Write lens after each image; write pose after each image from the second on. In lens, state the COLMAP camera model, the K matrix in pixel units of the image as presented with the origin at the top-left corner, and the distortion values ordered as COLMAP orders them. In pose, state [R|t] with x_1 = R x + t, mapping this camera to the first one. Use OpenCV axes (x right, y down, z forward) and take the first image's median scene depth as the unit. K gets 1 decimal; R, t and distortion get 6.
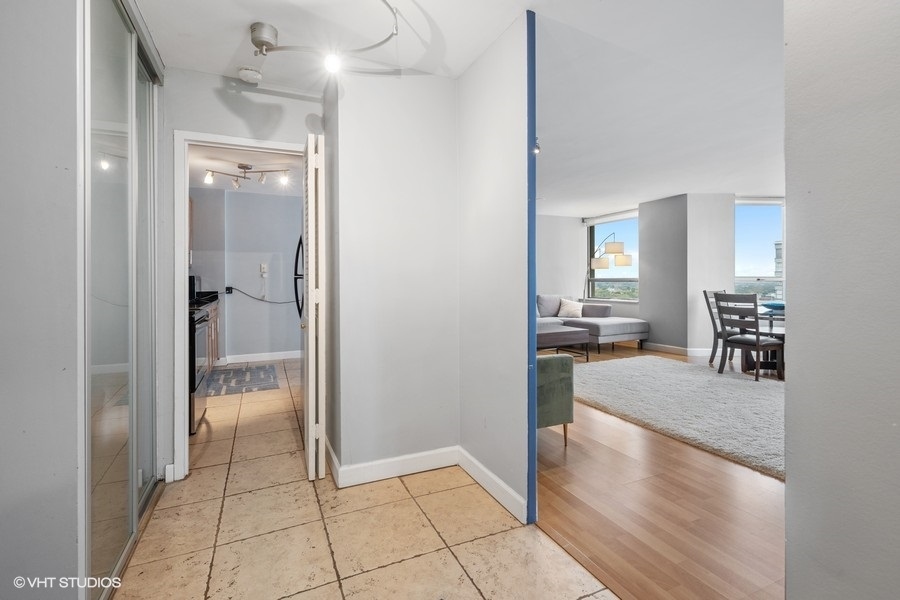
lens RADIAL K [[410.5, 0, 446.1], [0, 410.5, 279.7], [0, 0, 1]] dist [0.000405, -0.000016]
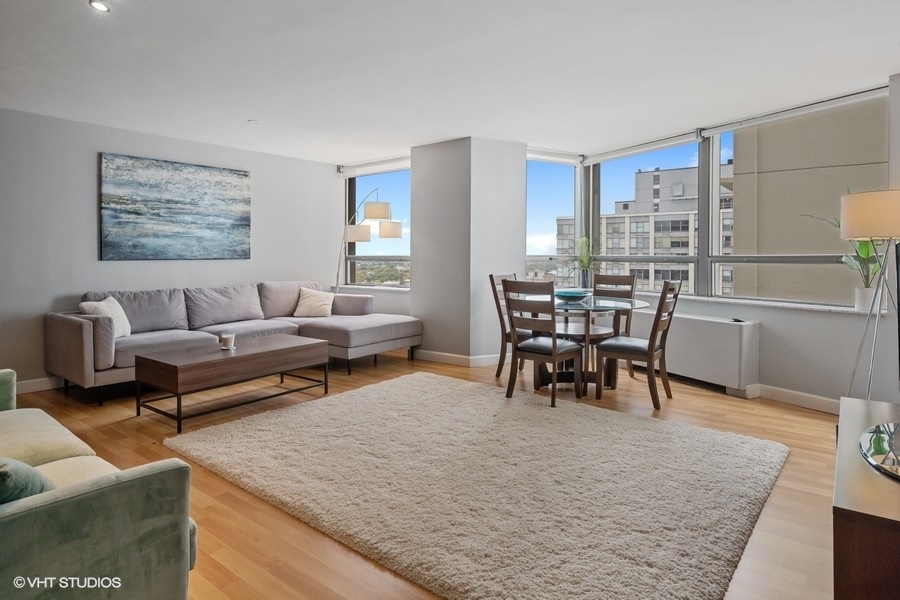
lens RADIAL K [[525.1, 0, 449.6], [0, 525.1, 260.1], [0, 0, 1]] dist [0.001989, 0.000251]
pose [[0.888749, -0.000352, 0.458393, 0.150949], [-0.003363, 0.999968, 0.007288, -0.004060], [-0.458381, -0.008018, 0.888720, 0.227354]]
